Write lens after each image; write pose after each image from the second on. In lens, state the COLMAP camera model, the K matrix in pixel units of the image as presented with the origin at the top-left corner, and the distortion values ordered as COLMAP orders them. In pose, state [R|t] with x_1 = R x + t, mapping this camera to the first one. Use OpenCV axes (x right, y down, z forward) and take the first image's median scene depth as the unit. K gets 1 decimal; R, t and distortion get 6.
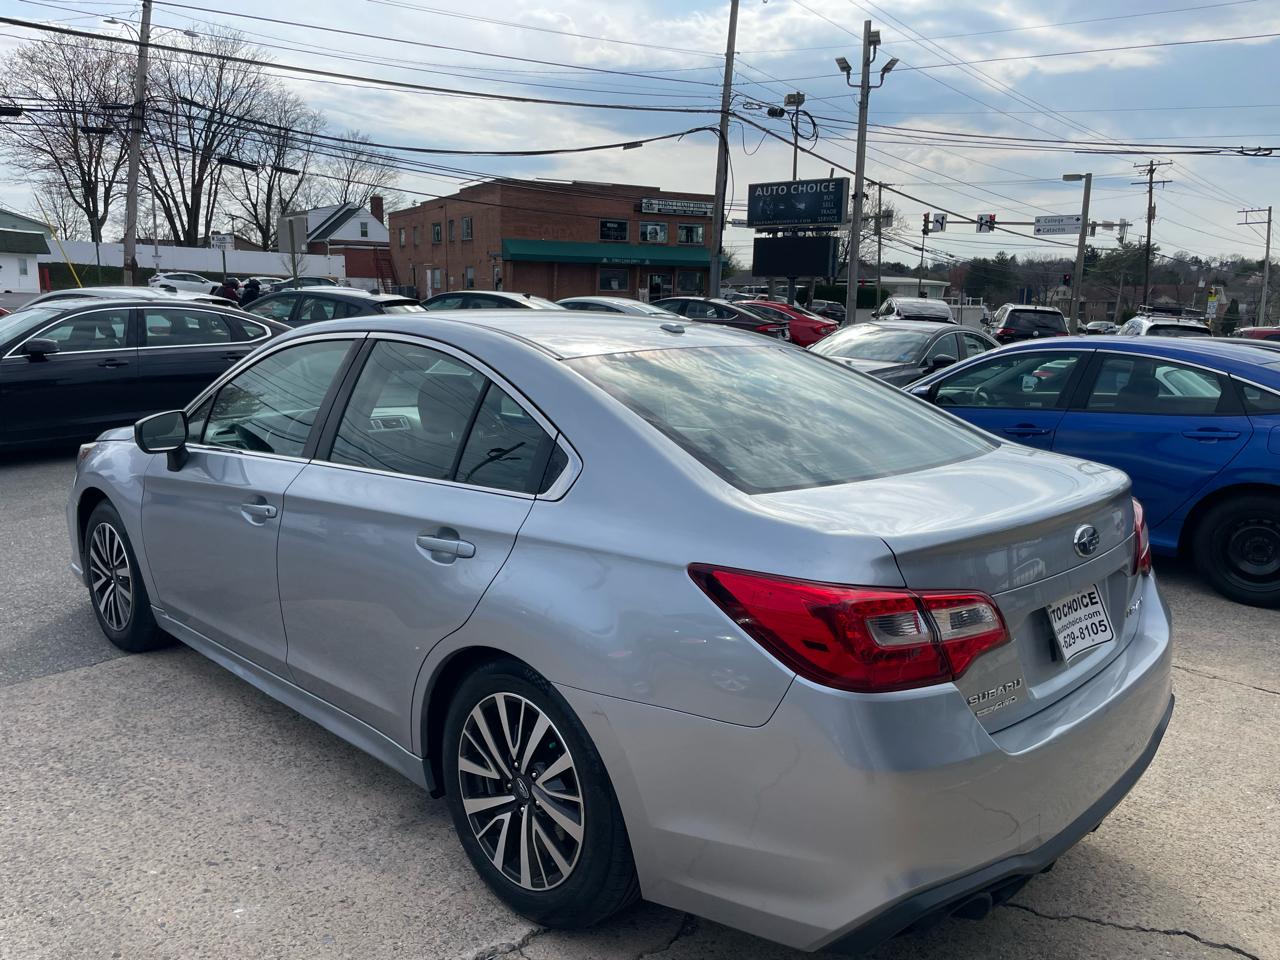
lens RADIAL K [[972.9, 0, 621.6], [0, 972.9, 481.3], [0, 0, 1]] dist [0.086769, -0.118428]
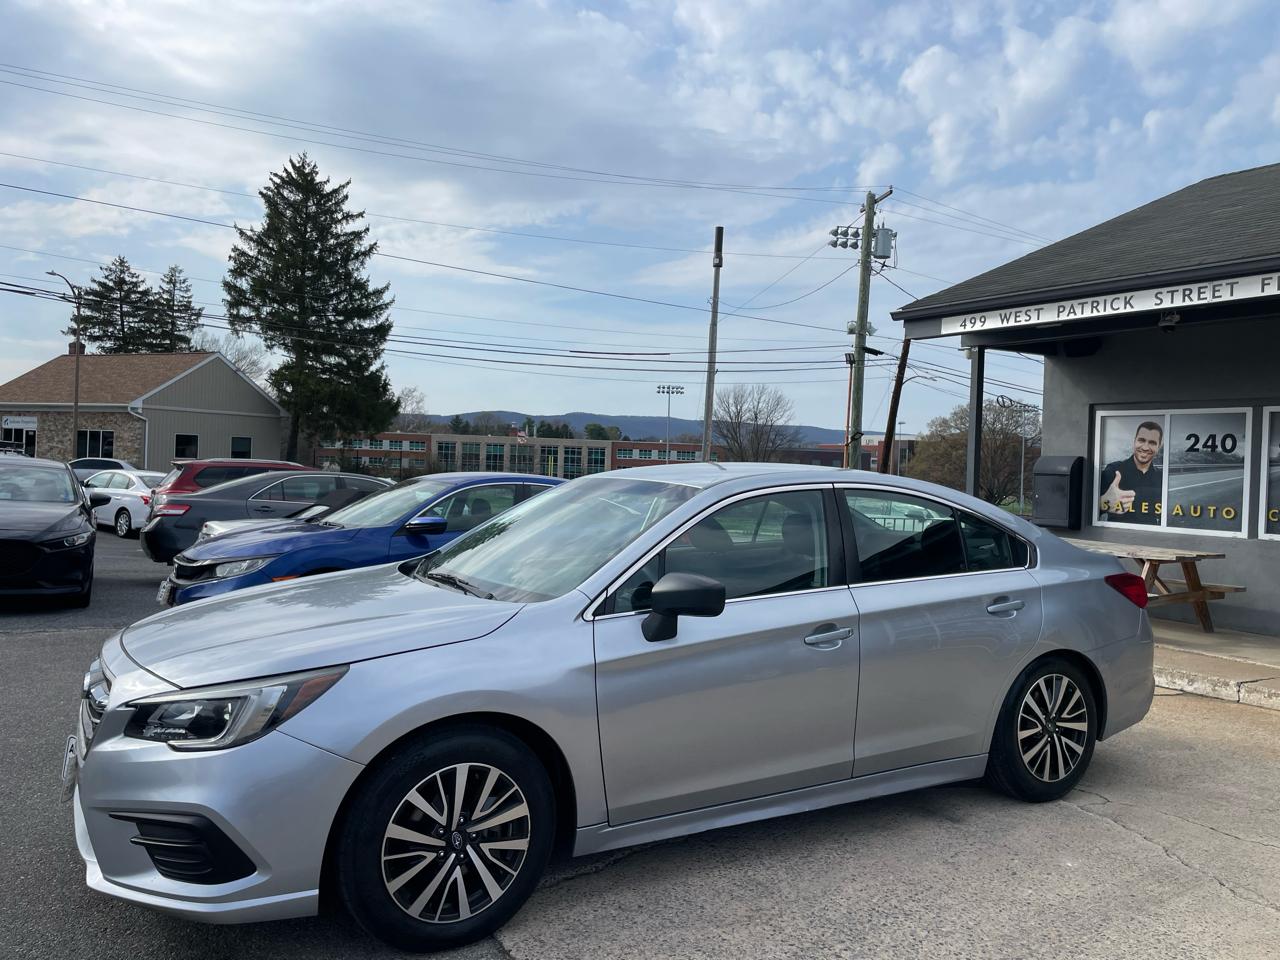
lens RADIAL K [[972.9, 0, 641.1], [0, 972.9, 466.4], [0, 0, 1]] dist [0.086769, -0.118428]
pose [[0.261680, -0.012200, 0.965078, -0.183828], [0.148648, 0.988499, -0.027810, -0.020441], [-0.953639, 0.150734, 0.260484, 0.104123]]
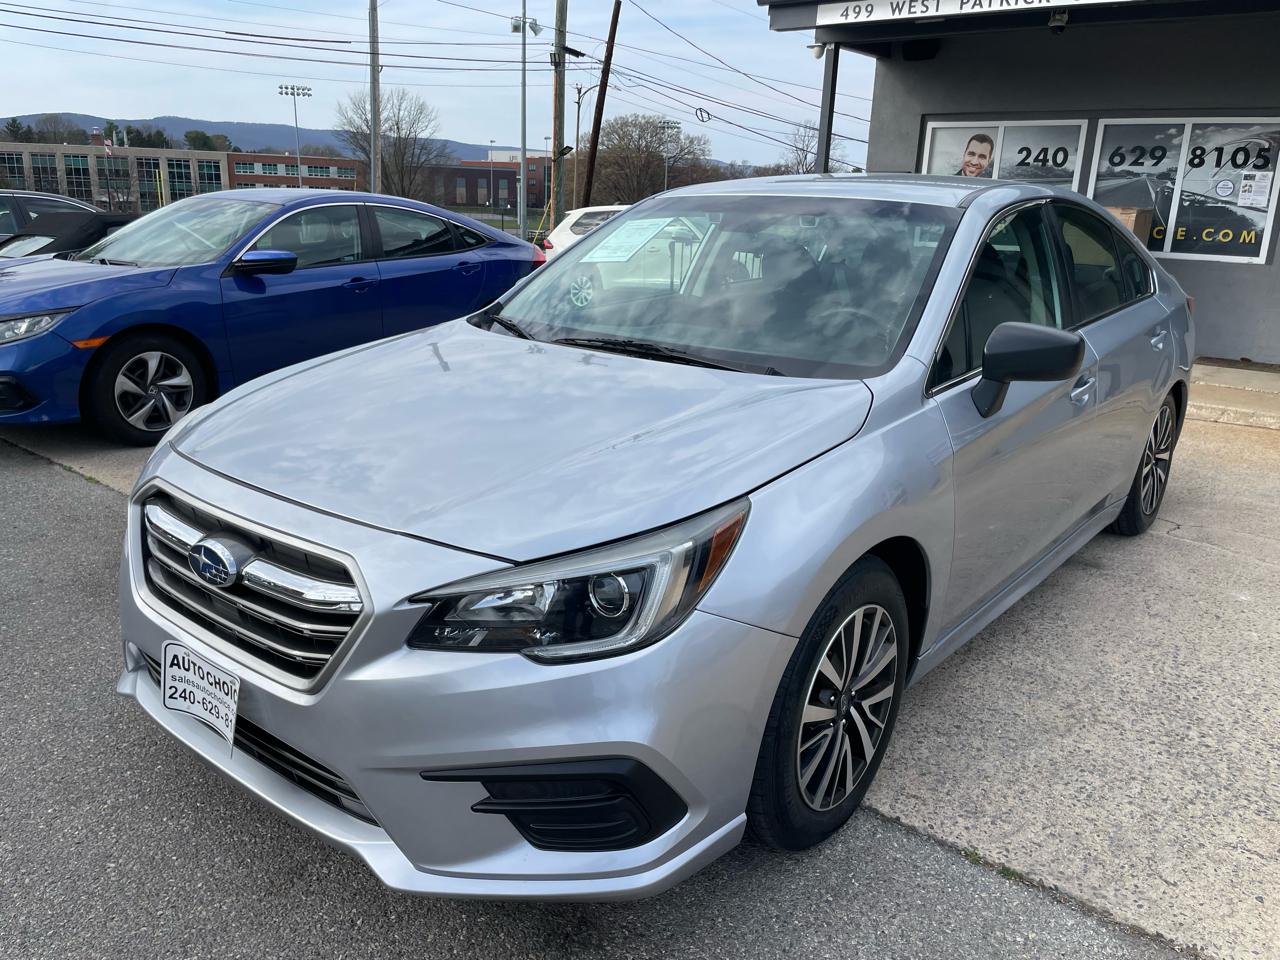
lens RADIAL K [[972.9, 0, 632.9], [0, 972.9, 483.0], [0, 0, 1]] dist [0.086769, -0.118428]
pose [[-0.087067, -0.300821, 0.949698, -0.152870], [0.149136, 0.938639, 0.310990, -0.030314], [-0.984976, 0.168711, -0.036861, 0.176905]]
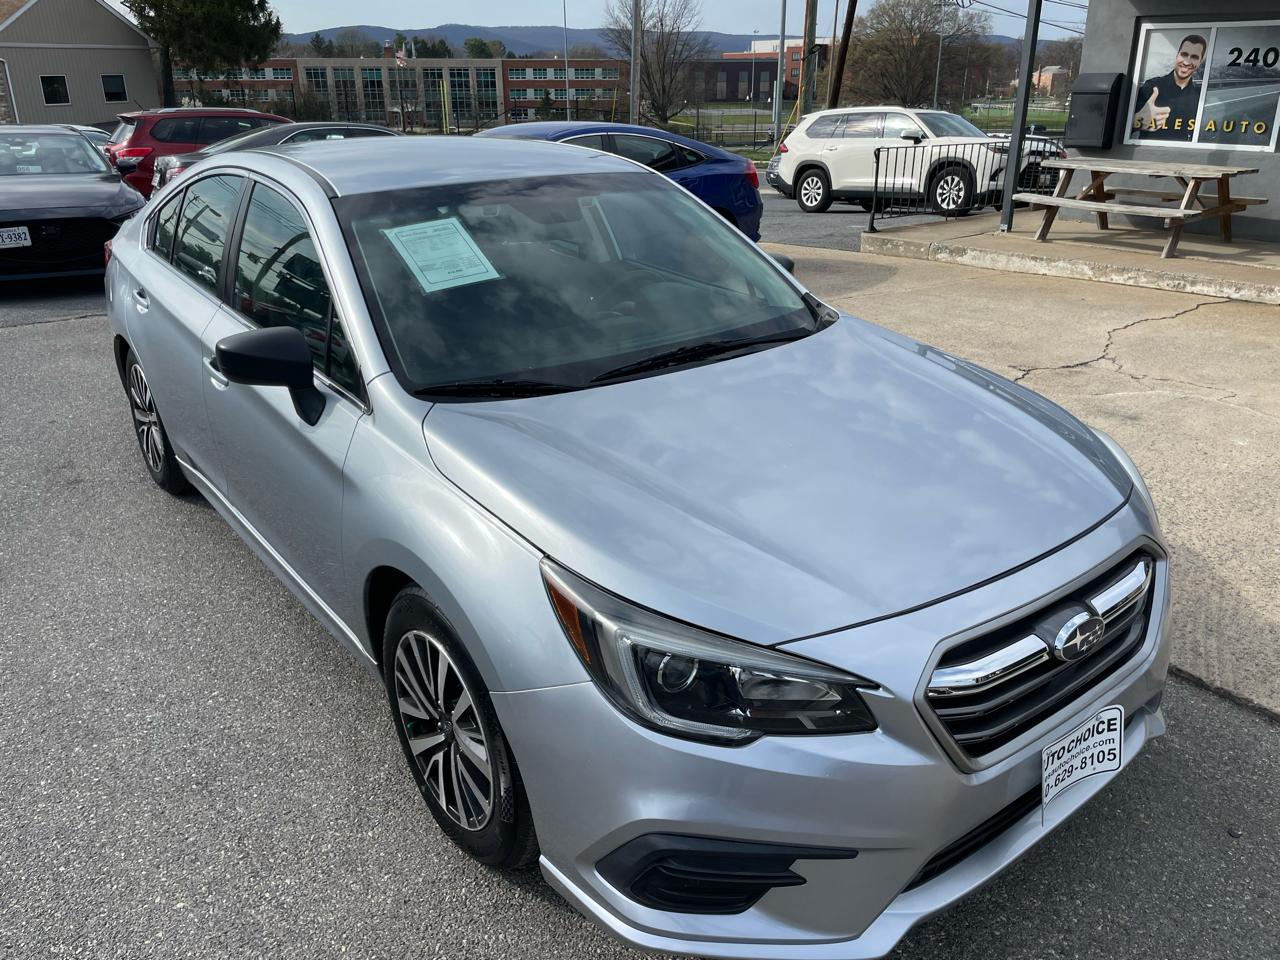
lens RADIAL K [[972.9, 0, 638.3], [0, 972.9, 480.2], [0, 0, 1]] dist [0.086769, -0.118428]
pose [[0.157527, -0.387430, 0.908341, -0.215201], [0.191784, 0.914315, 0.356718, -0.037934], [-0.968713, 0.118012, 0.218332, 0.157932]]
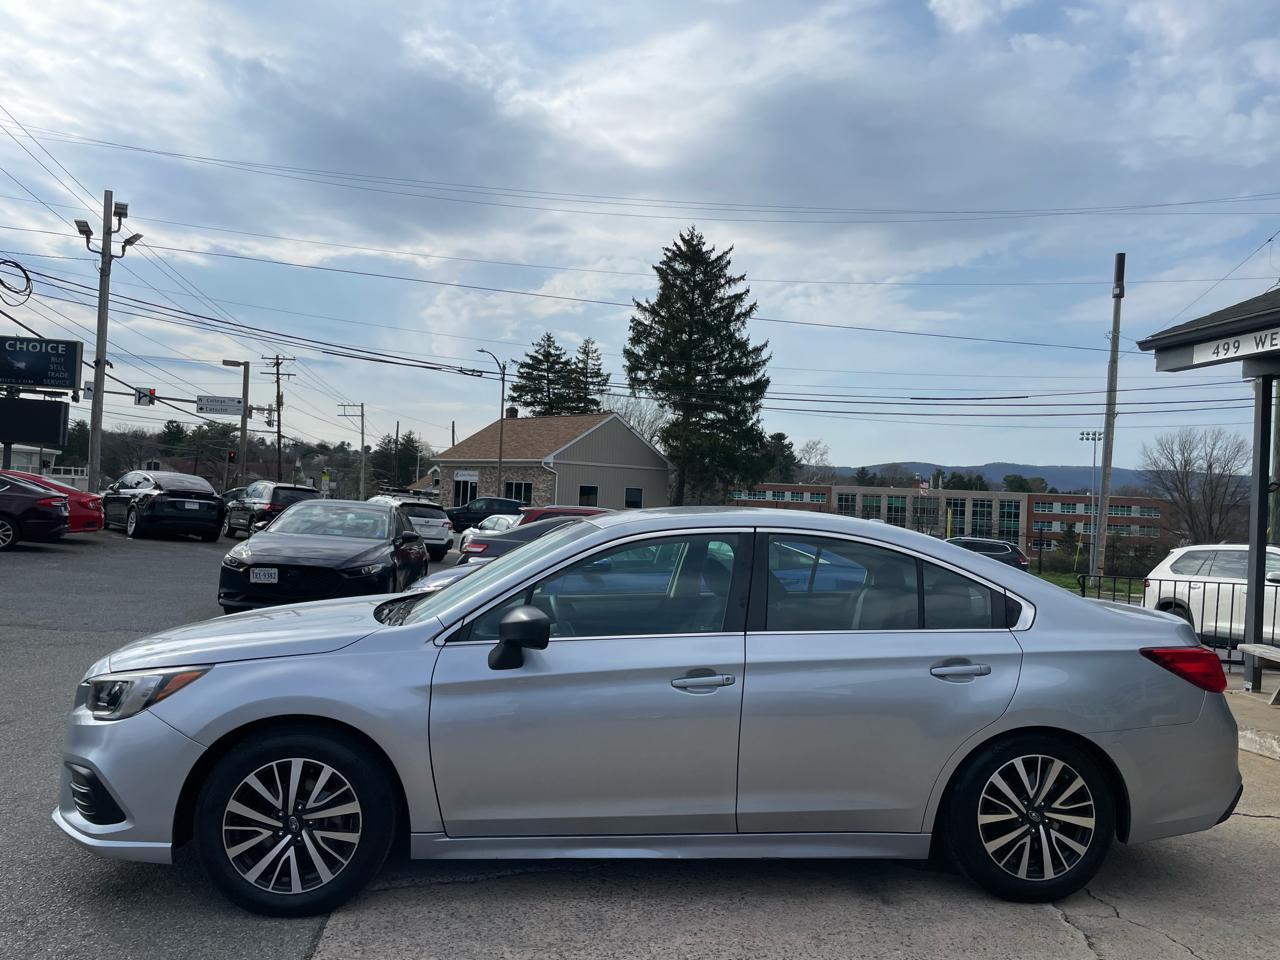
lens RADIAL K [[972.9, 0, 634.7], [0, 972.9, 496.4], [0, 0, 1]] dist [0.086769, -0.118428]
pose [[0.634209, 0.012160, 0.773066, -0.154517], [0.109633, 0.988359, -0.105487, -0.008770], [-0.765349, 0.151654, 0.625493, 0.037222]]
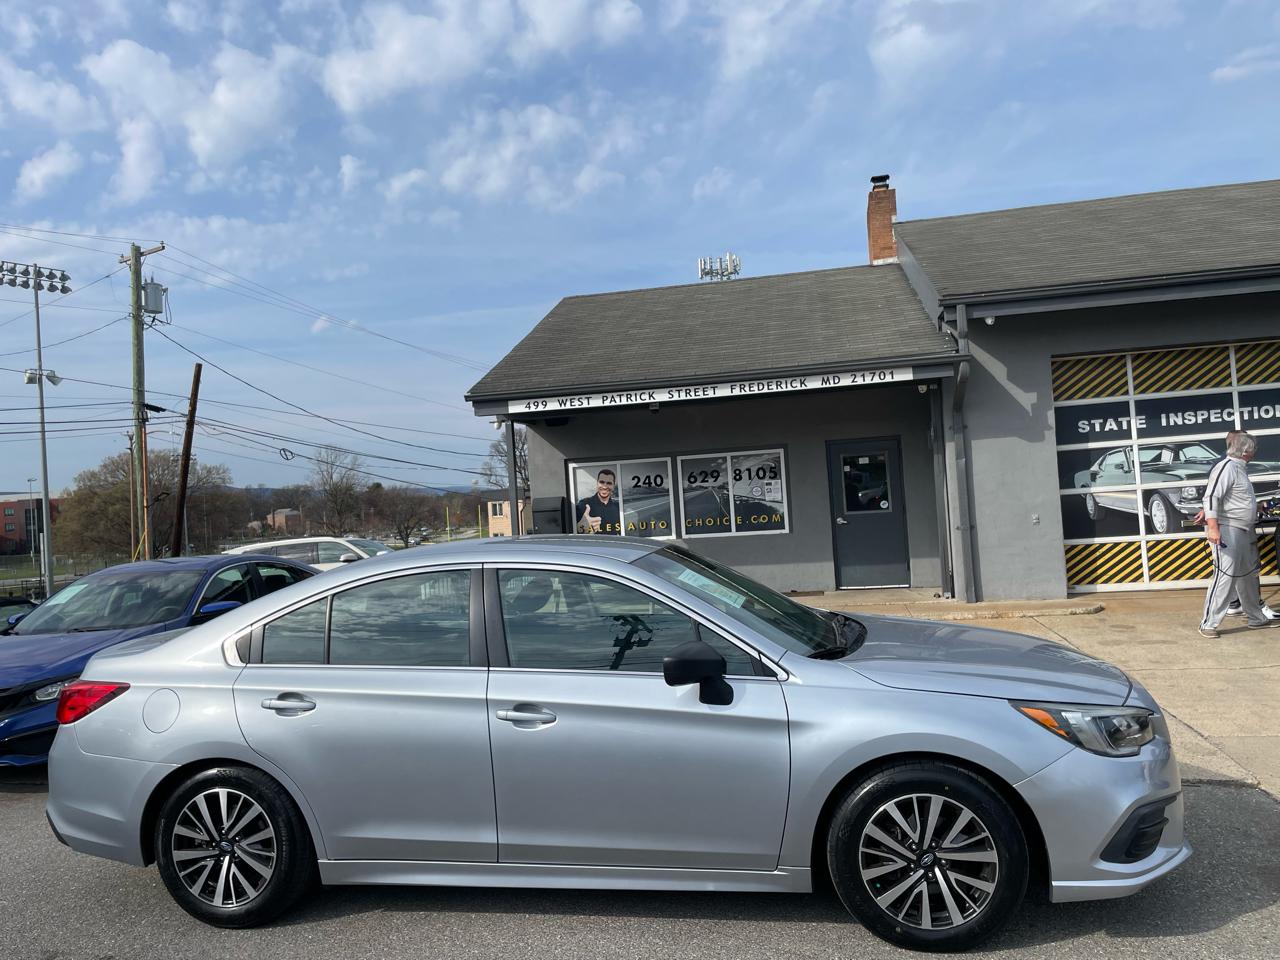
lens RADIAL K [[972.9, 0, 643.0], [0, 972.9, 481.3], [0, 0, 1]] dist [0.086769, -0.118428]
pose [[-0.540552, 0.028844, 0.840816, -0.240191], [0.207106, 0.973219, 0.099760, -0.061084], [-0.815420, 0.228064, -0.532050, 0.283239]]
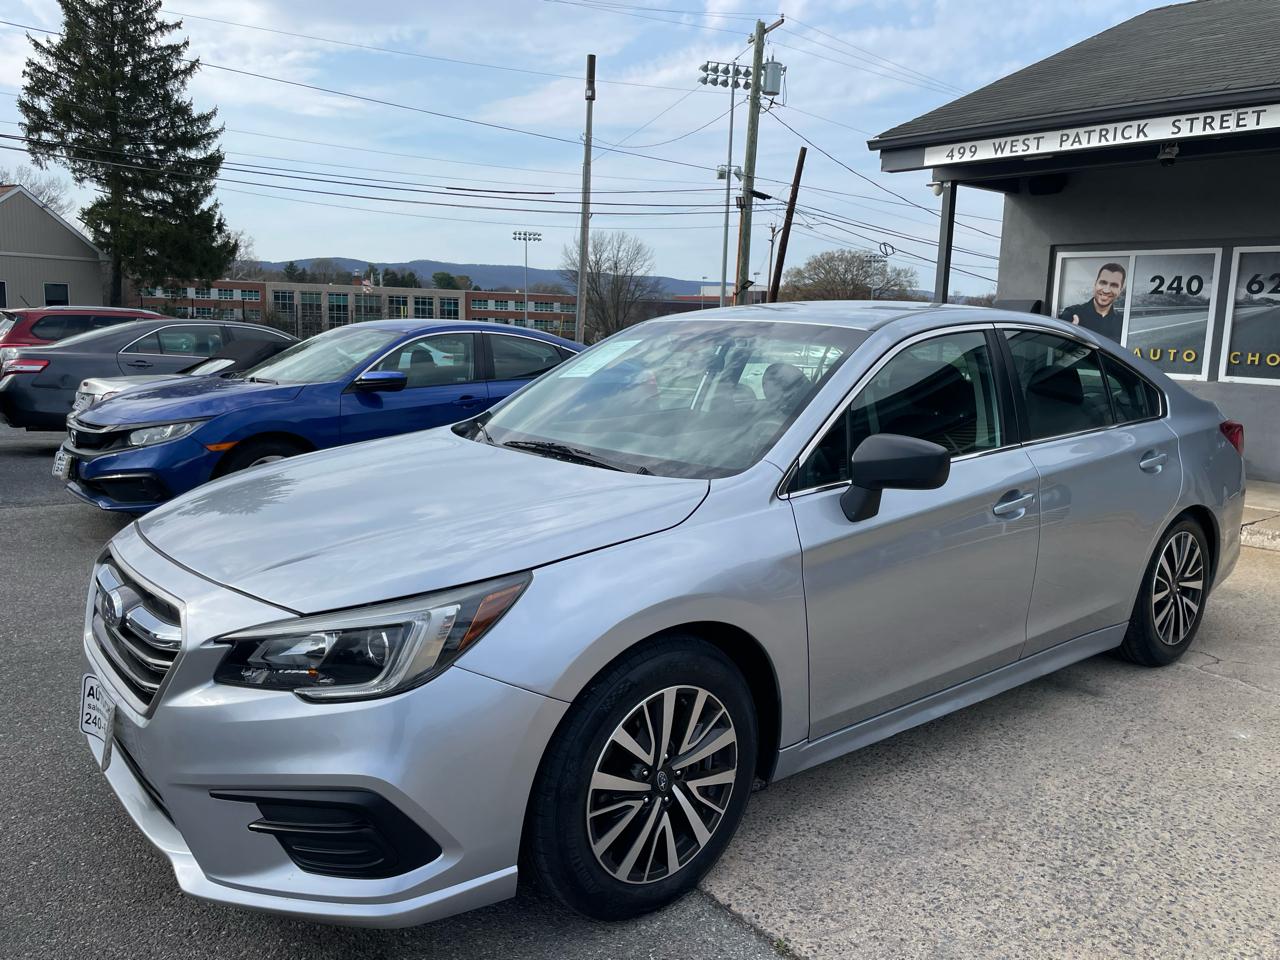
lens RADIAL K [[972.9, 0, 650.7], [0, 972.9, 469.4], [0, 0, 1]] dist [0.086769, -0.118428]
pose [[0.104761, -0.165133, 0.980692, -0.163038], [0.155012, 0.976777, 0.147915, -0.024846], [-0.982342, 0.136523, 0.127926, 0.145638]]
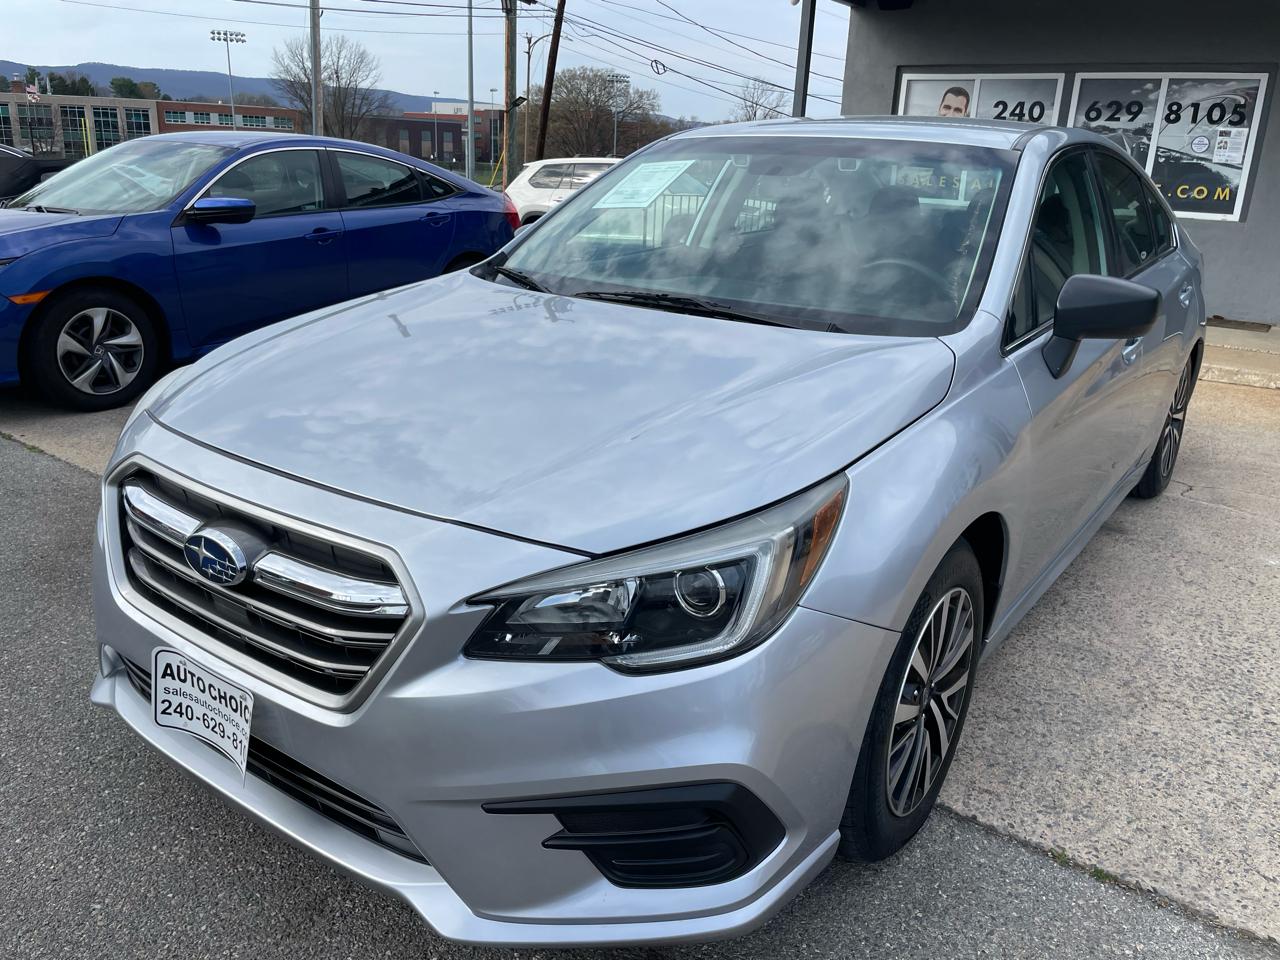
lens RADIAL K [[972.9, 0, 647.1], [0, 972.9, 472.3], [0, 0, 1]] dist [0.086769, -0.118428]
pose [[-0.150898, -0.328678, 0.932309, -0.142505], [0.136077, 0.927224, 0.348910, -0.029373], [-0.979139, 0.179516, -0.095191, 0.184225]]
